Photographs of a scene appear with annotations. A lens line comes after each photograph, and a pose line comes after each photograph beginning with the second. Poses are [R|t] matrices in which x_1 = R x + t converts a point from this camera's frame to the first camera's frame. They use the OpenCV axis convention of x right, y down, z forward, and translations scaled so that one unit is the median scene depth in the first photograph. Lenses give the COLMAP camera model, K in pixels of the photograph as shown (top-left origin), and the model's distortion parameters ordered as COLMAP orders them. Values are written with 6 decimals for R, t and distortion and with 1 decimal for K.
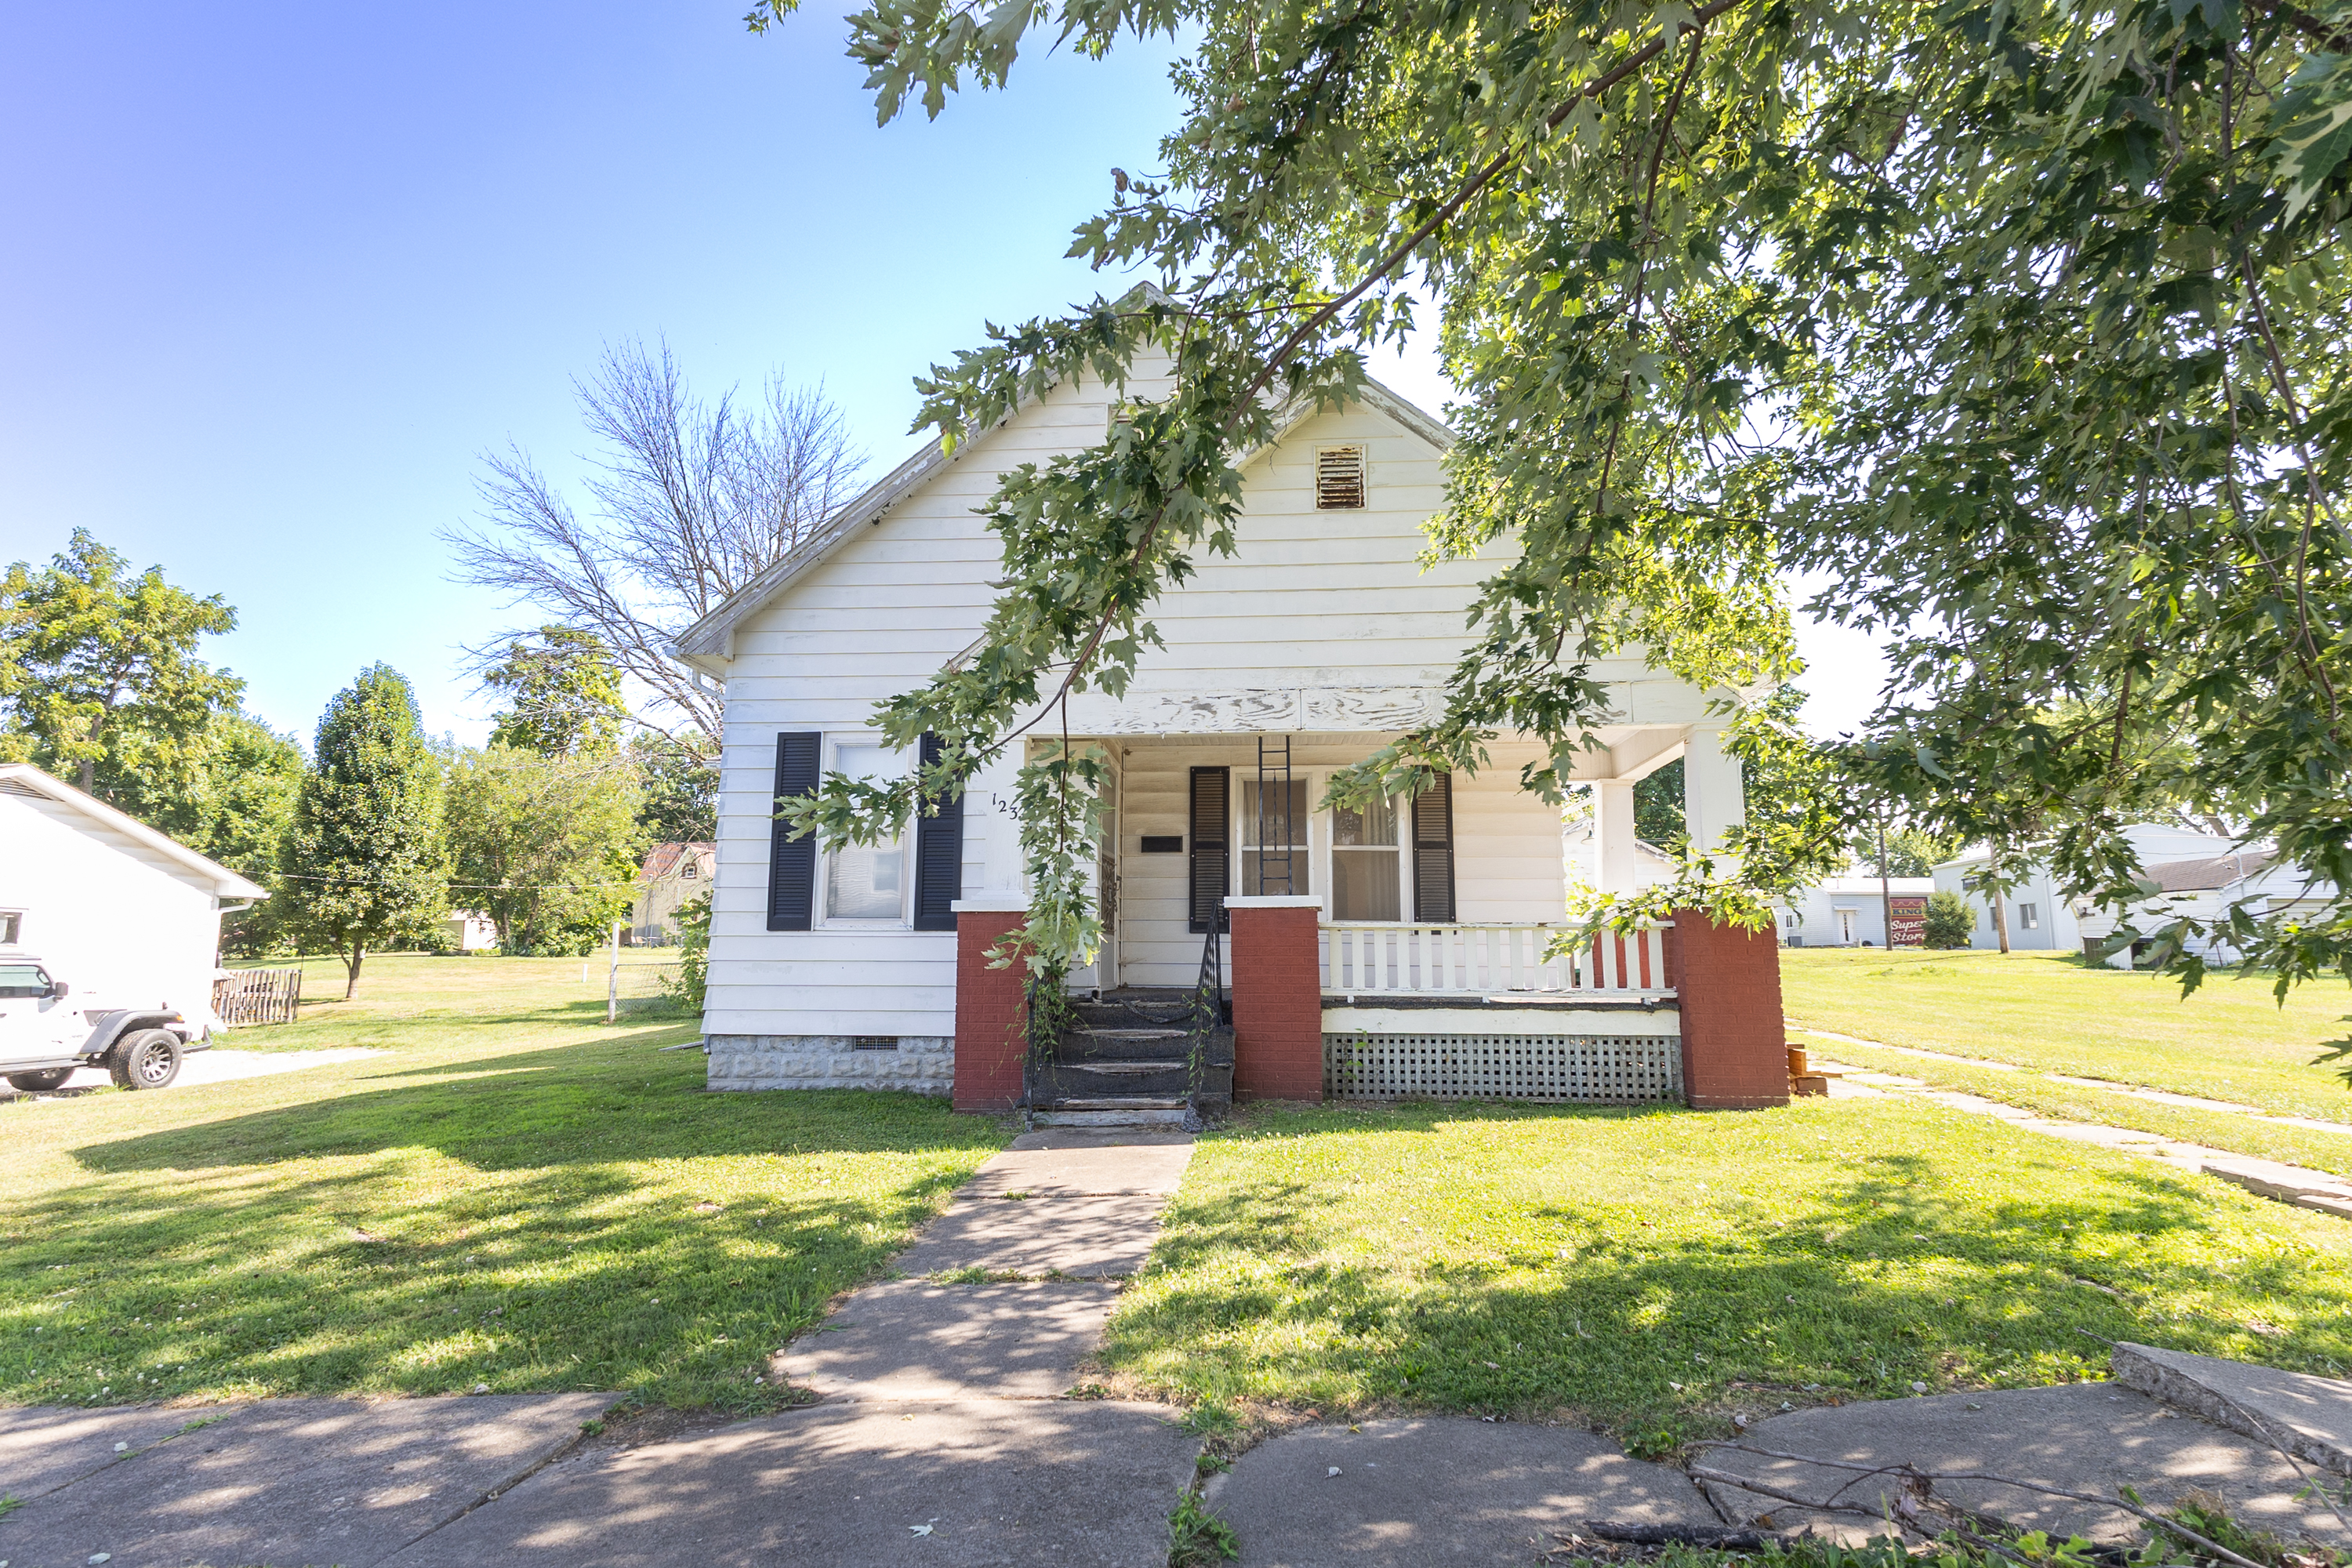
lens RADIAL K [[1202.5, 0, 1172.8], [0, 1202.5, 792.1], [0, 0, 1]] dist [0.015886, 0.001525]
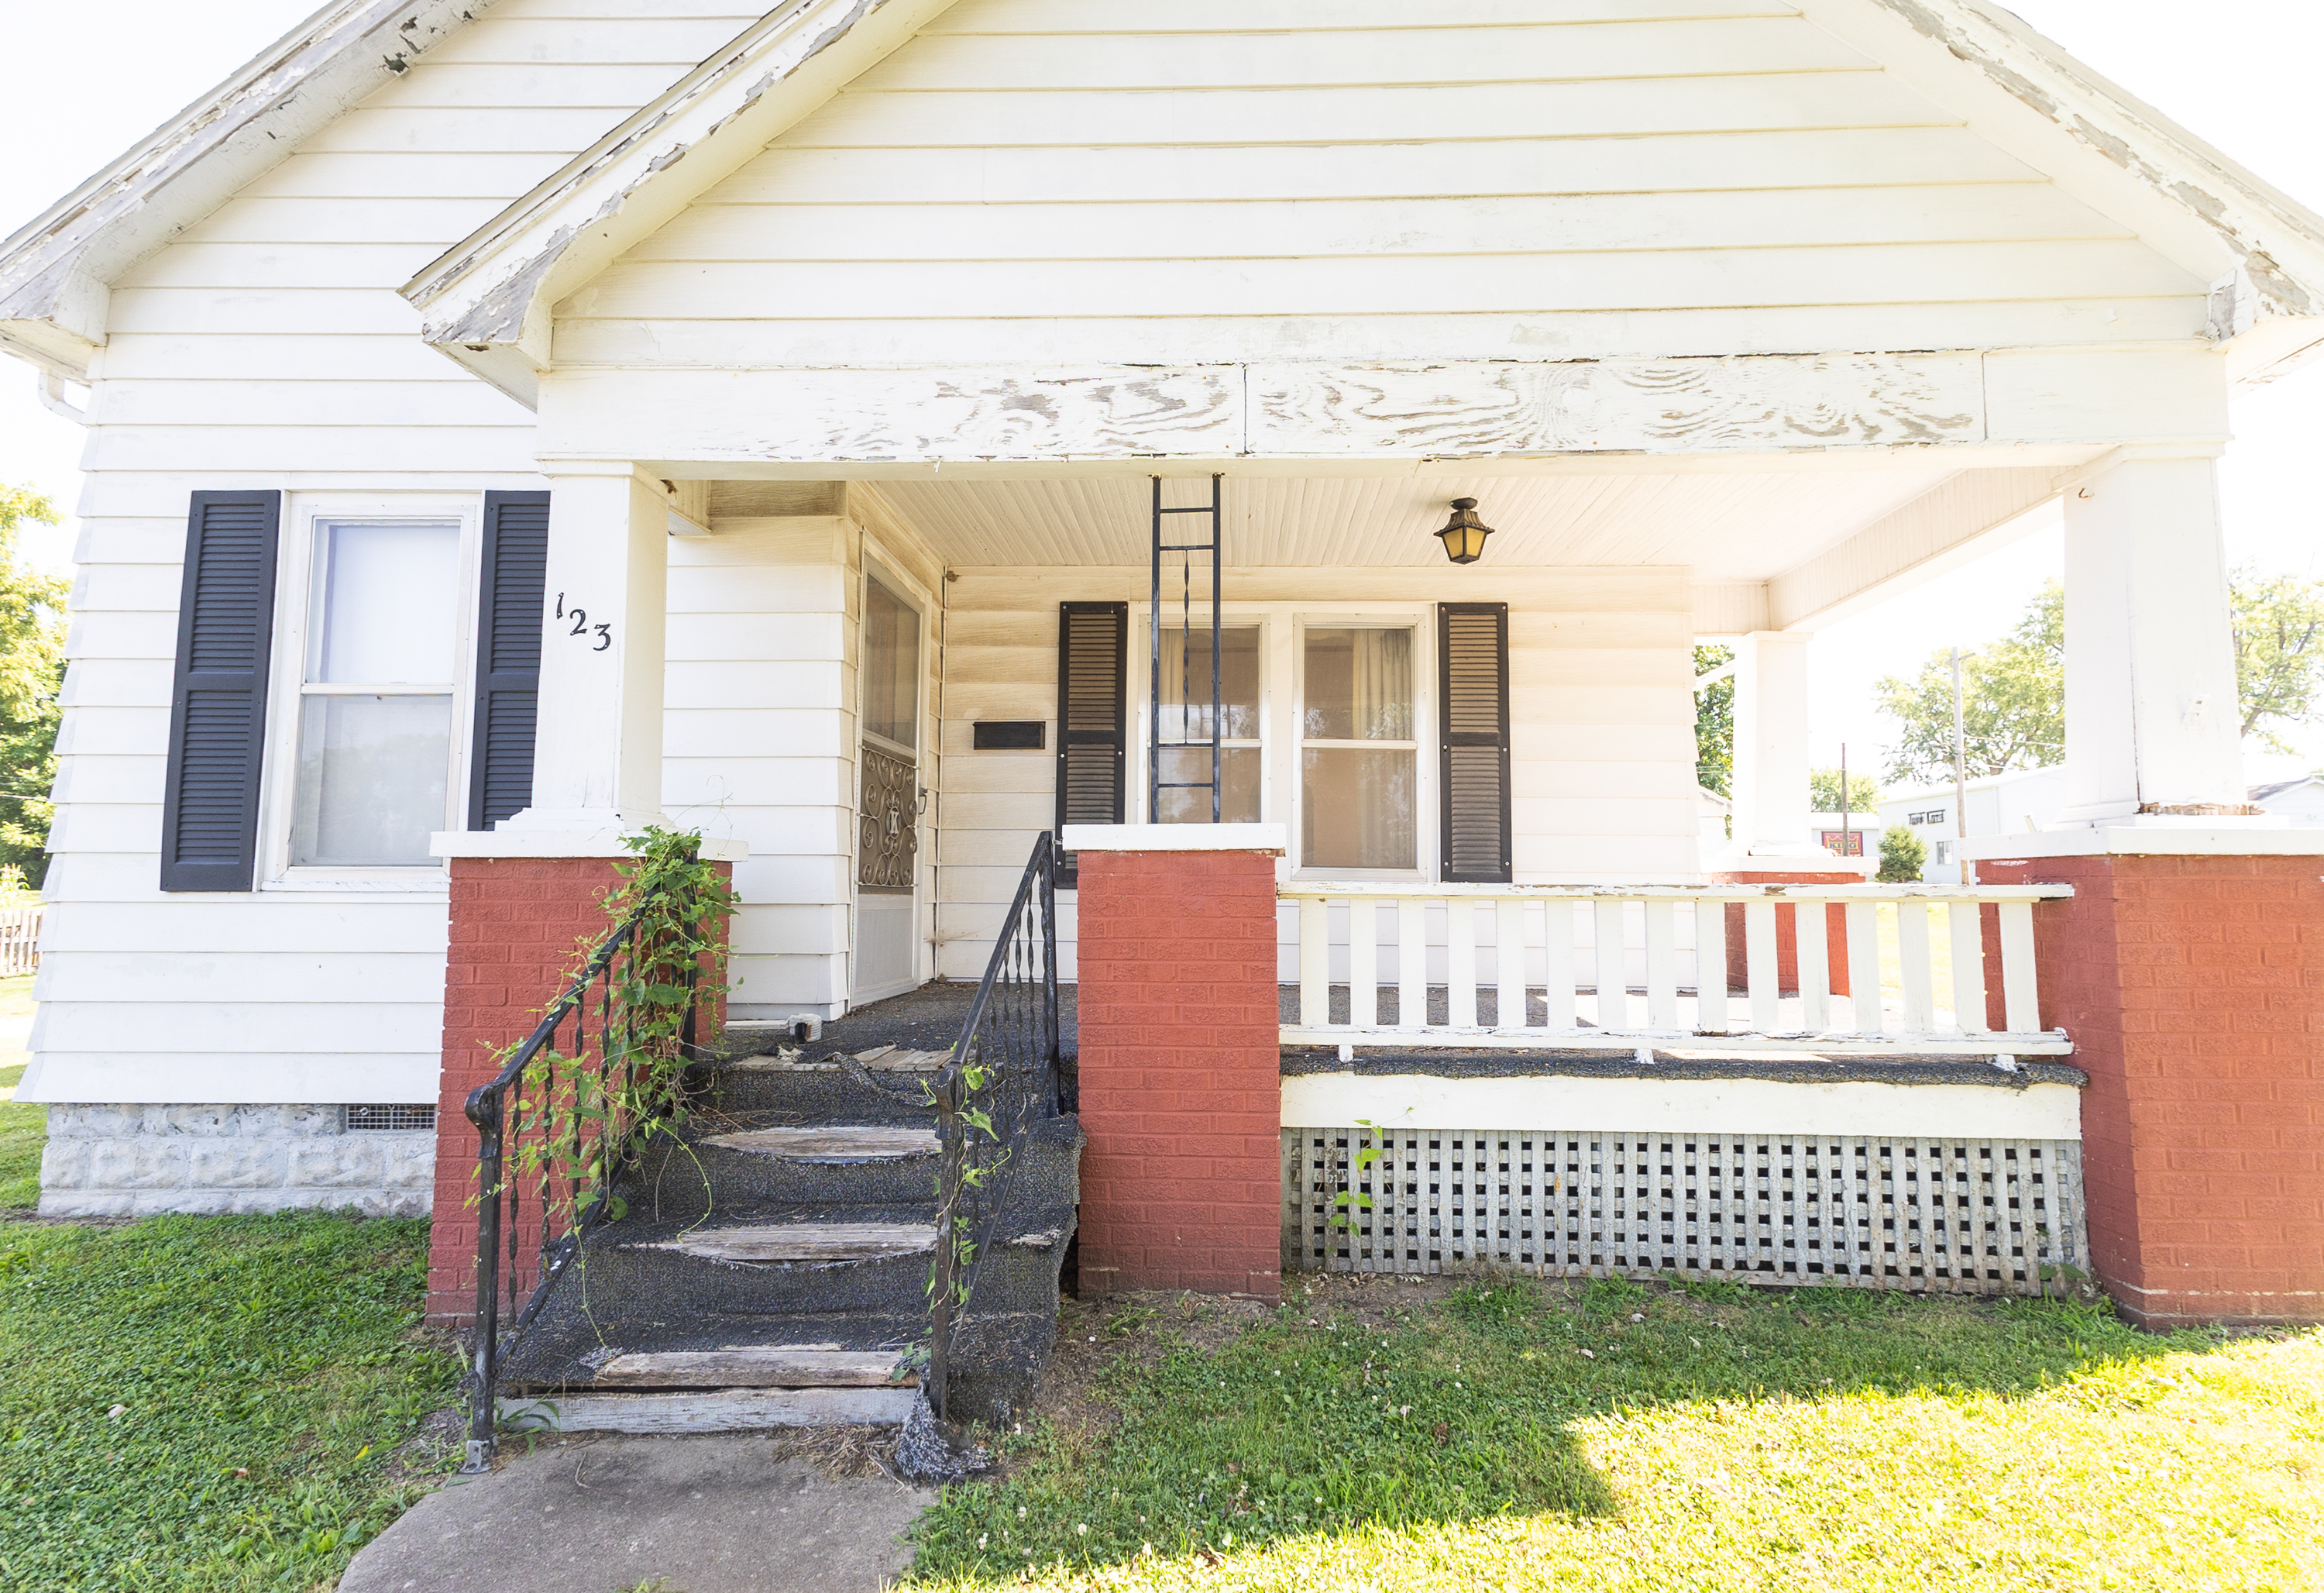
lens RADIAL K [[1117.9, 0, 1206.4], [0, 1117.9, 813.0], [0, 0, 1]] dist [0.020735, -0.000072]
pose [[0.998447, 0.004943, 0.055489, 0.071551], [-0.008924, 0.997385, 0.071719, 0.052697], [-0.054989, -0.072102, 0.995880, 0.590521]]
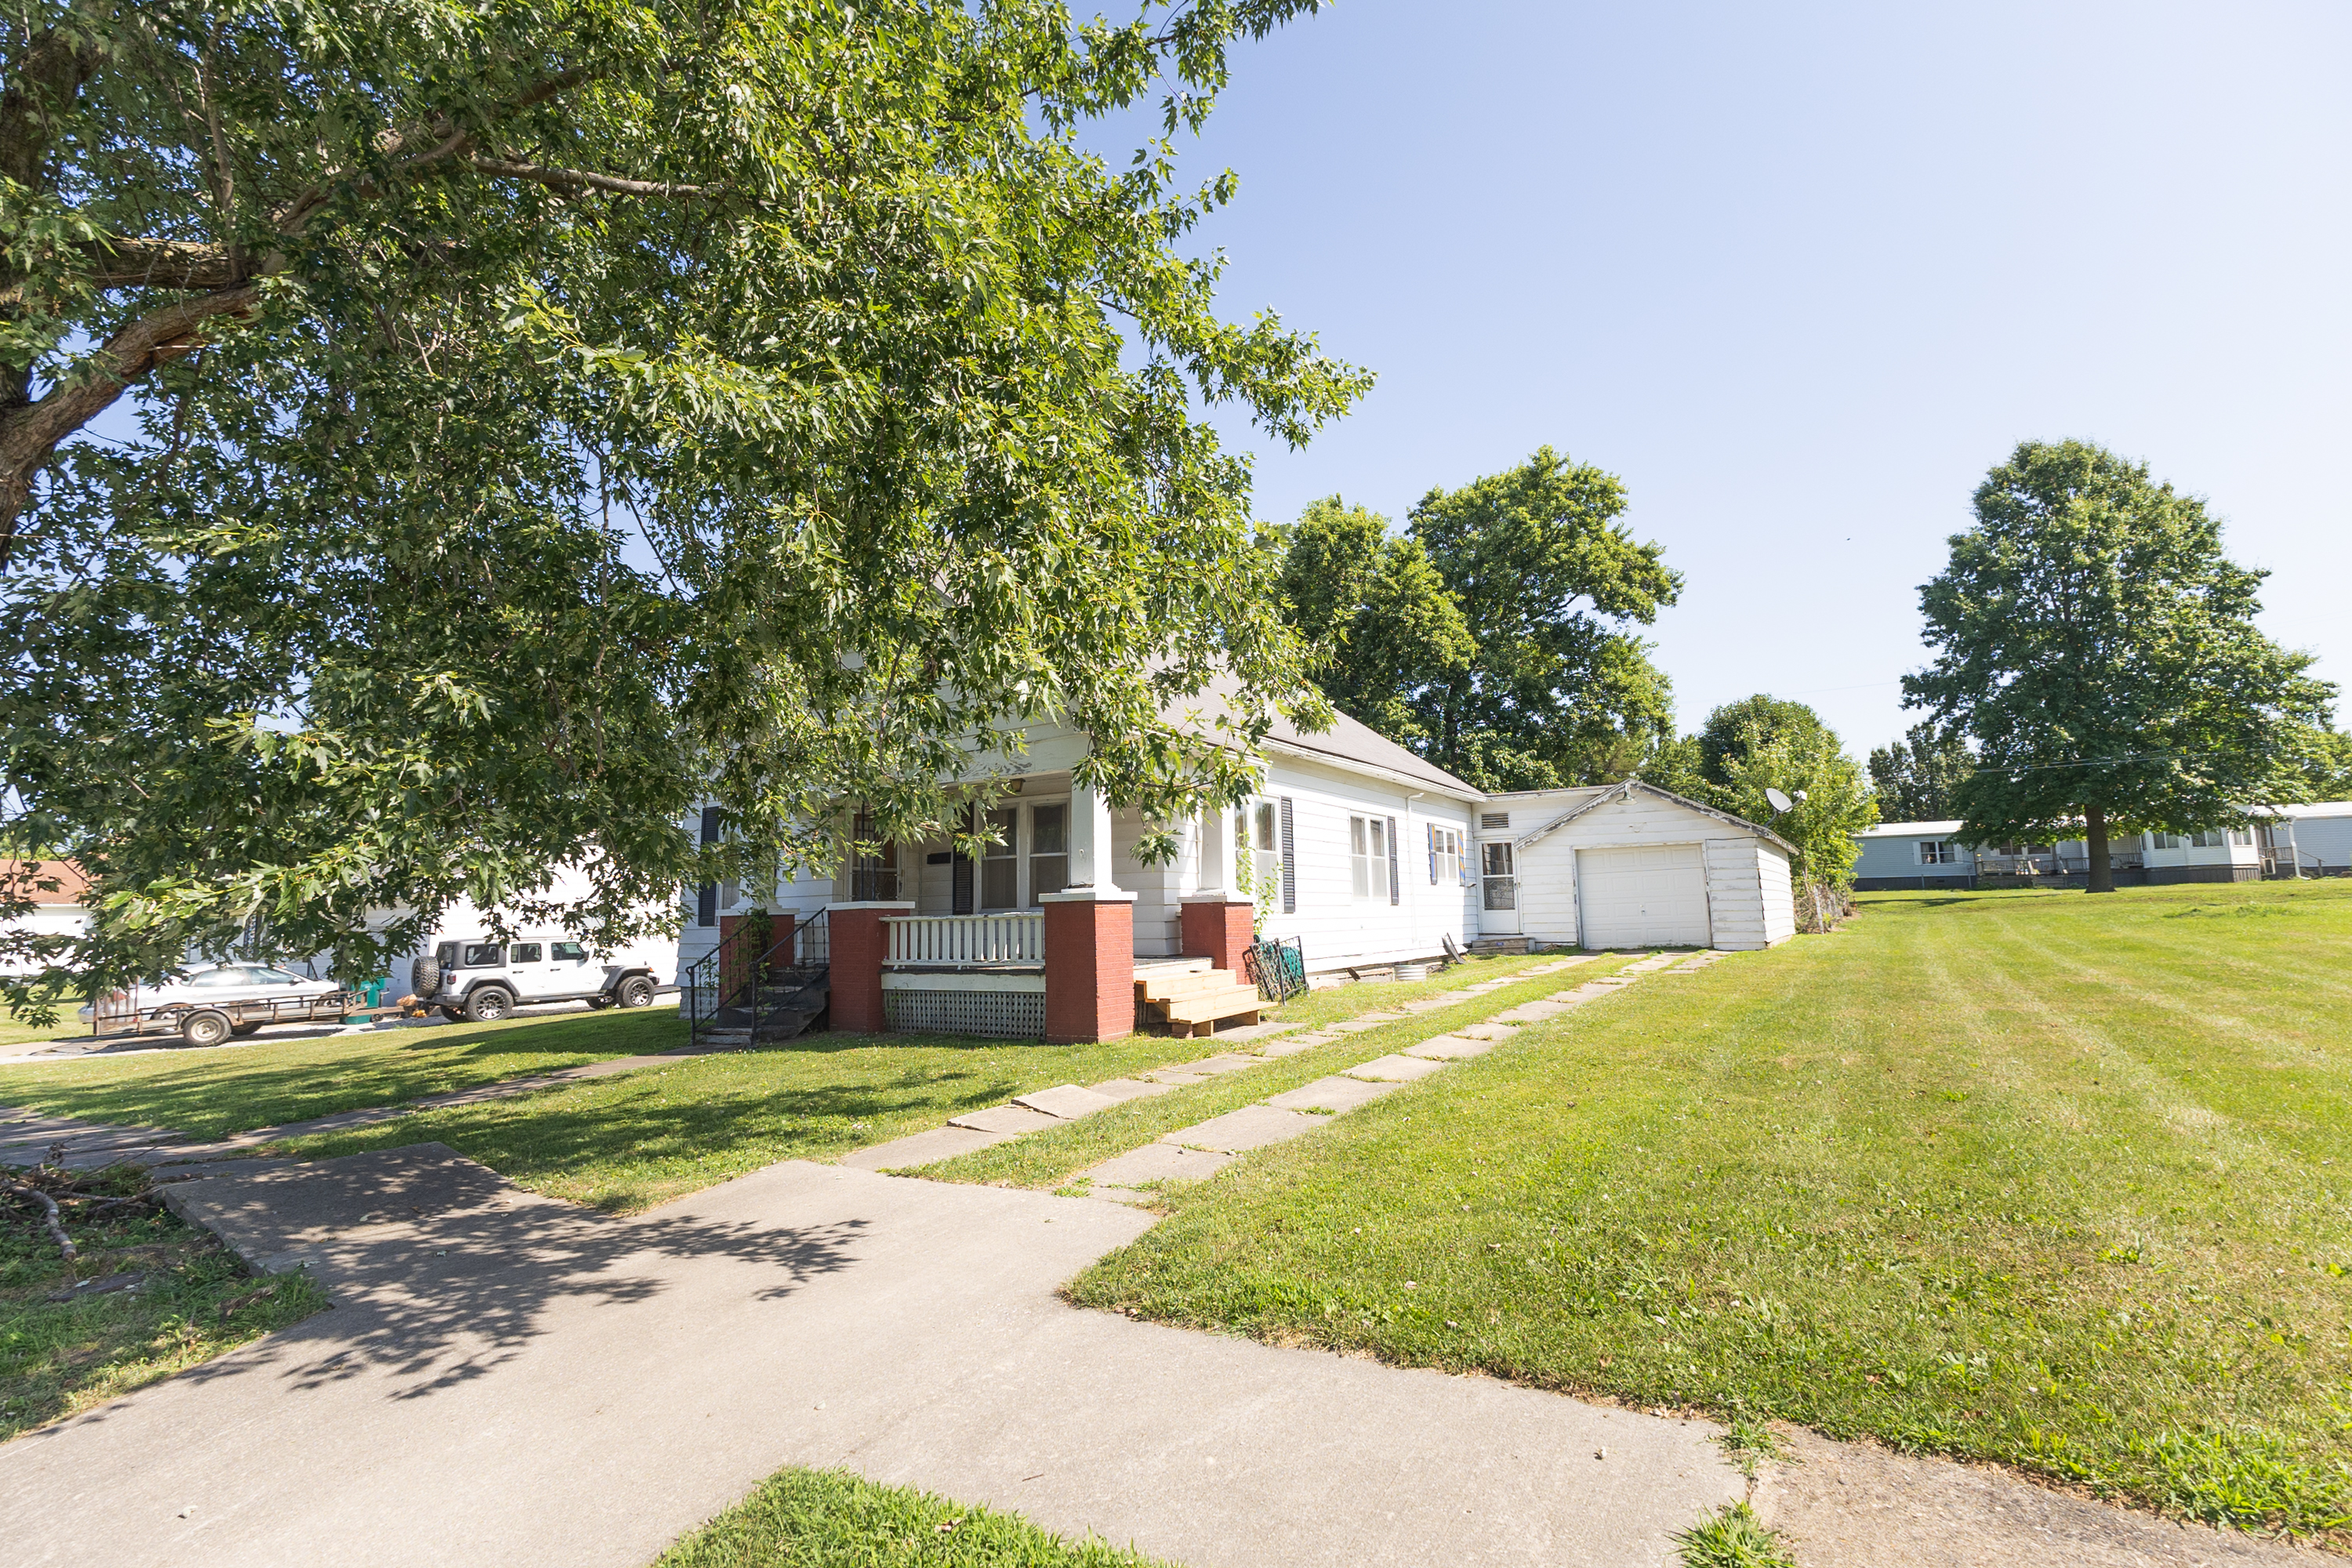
lens RADIAL K [[1075.1, 0, 1180.4], [0, 1075.1, 796.6], [0, 0, 1]] dist [0.021624, 0.000143]
pose [[0.887713, -0.072972, -0.454578, 1.104497], [0.088958, 0.995939, 0.013845, -0.030541], [0.451722, -0.052729, 0.890599, -0.042431]]
